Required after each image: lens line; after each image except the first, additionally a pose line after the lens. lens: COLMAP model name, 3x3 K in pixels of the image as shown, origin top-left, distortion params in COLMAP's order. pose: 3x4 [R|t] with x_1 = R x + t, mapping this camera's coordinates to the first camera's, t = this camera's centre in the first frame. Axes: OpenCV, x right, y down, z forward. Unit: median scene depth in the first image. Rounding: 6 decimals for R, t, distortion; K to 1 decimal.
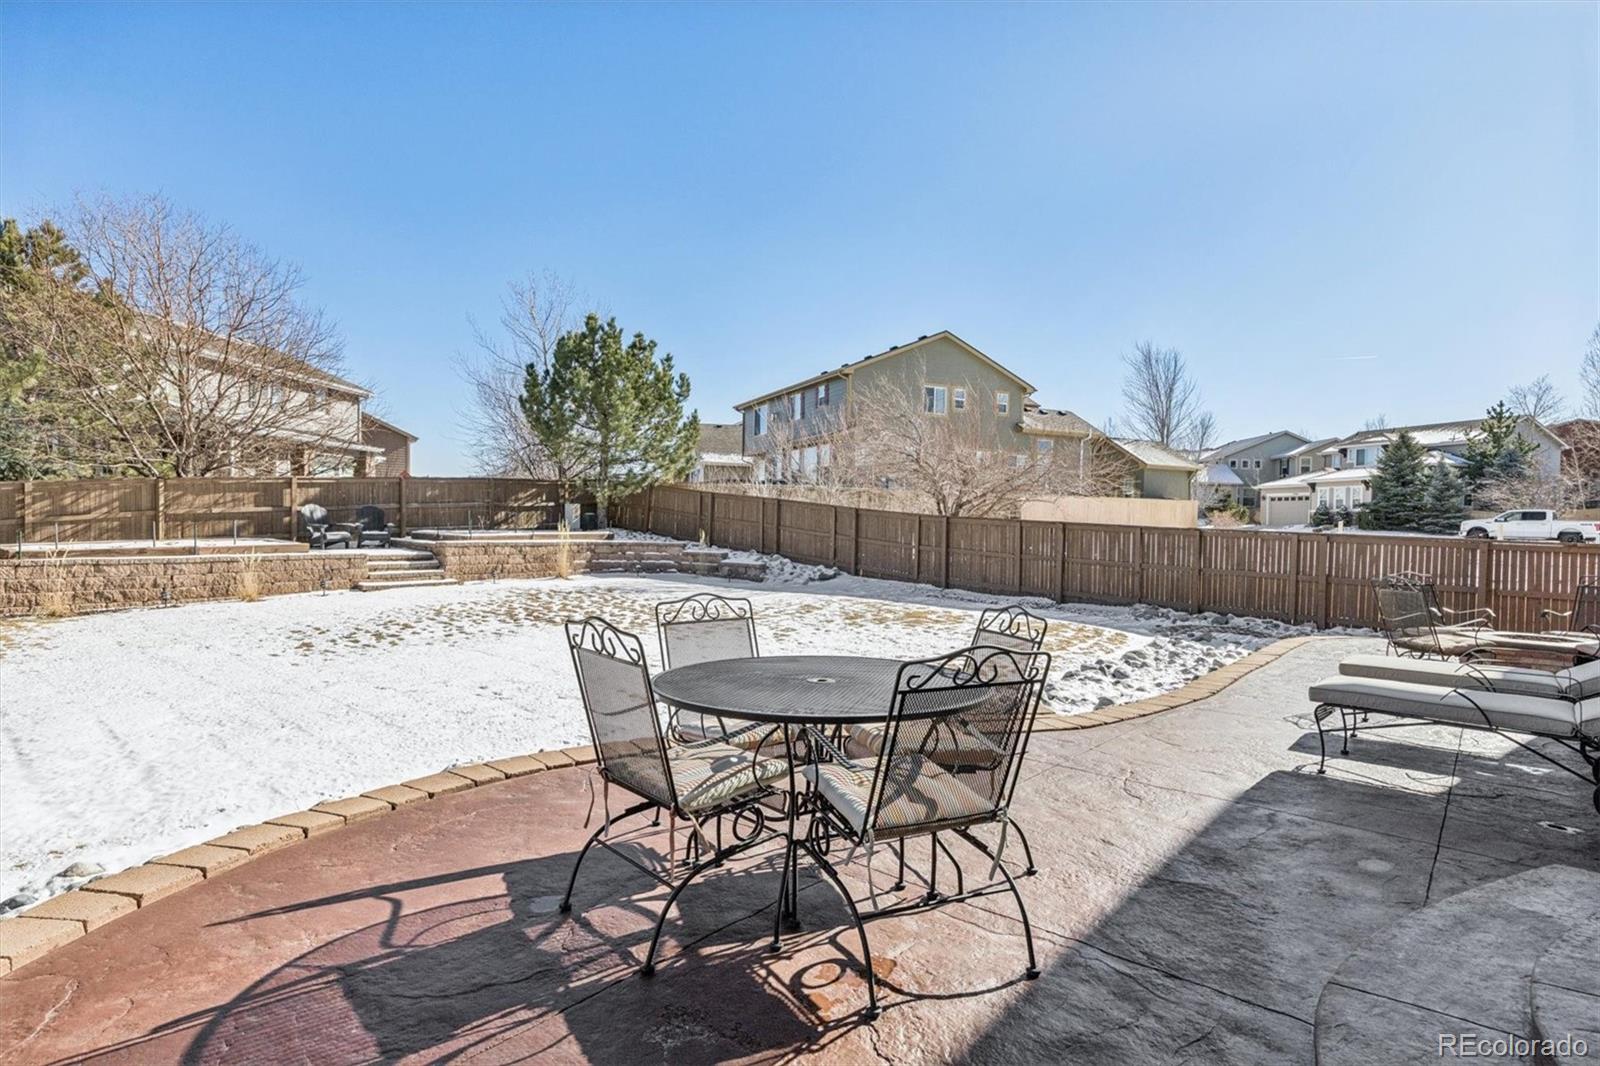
lens RADIAL K [[758.3, 0, 757.2], [0, 758.3, 536.2], [0, 0, 1]] dist [0.002887, 0.000154]
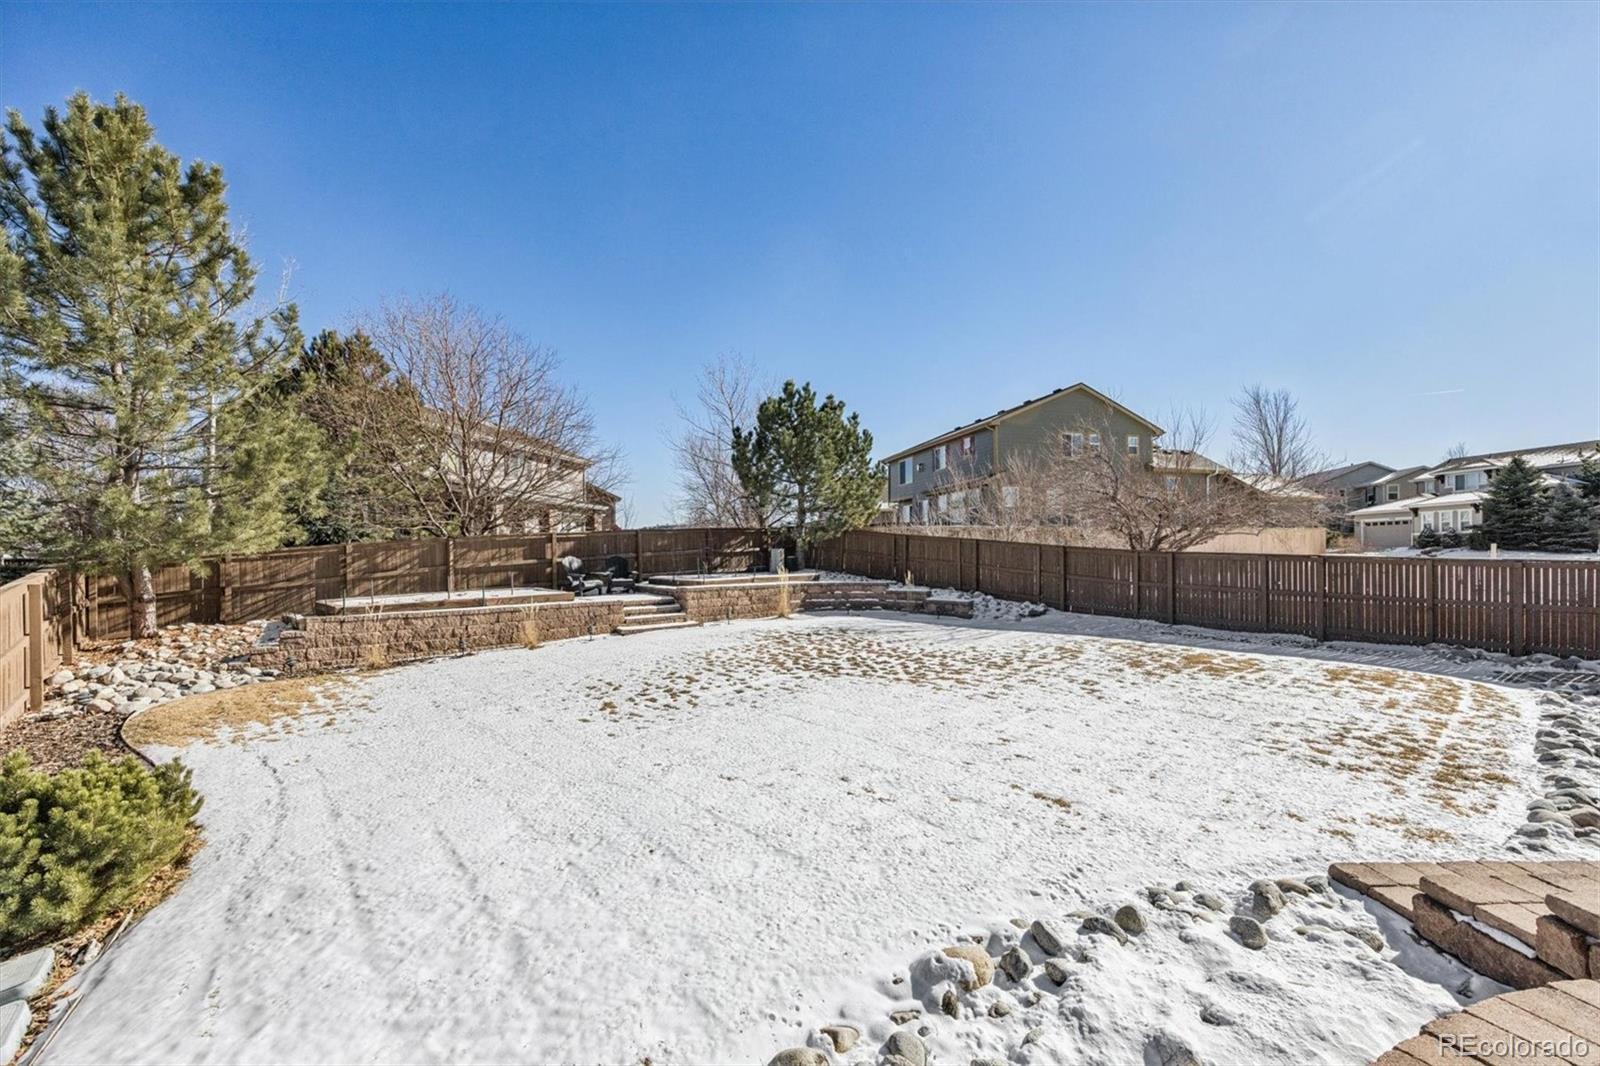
lens RADIAL K [[611.6, 0, 789.0], [0, 611.6, 557.7], [0, 0, 1]] dist [0.000739, 0.000791]
pose [[0.990535, -0.025629, -0.134845, -0.123039], [0.023017, 0.999517, -0.020892, -0.011715], [0.135315, 0.017591, 0.990646, 0.121583]]
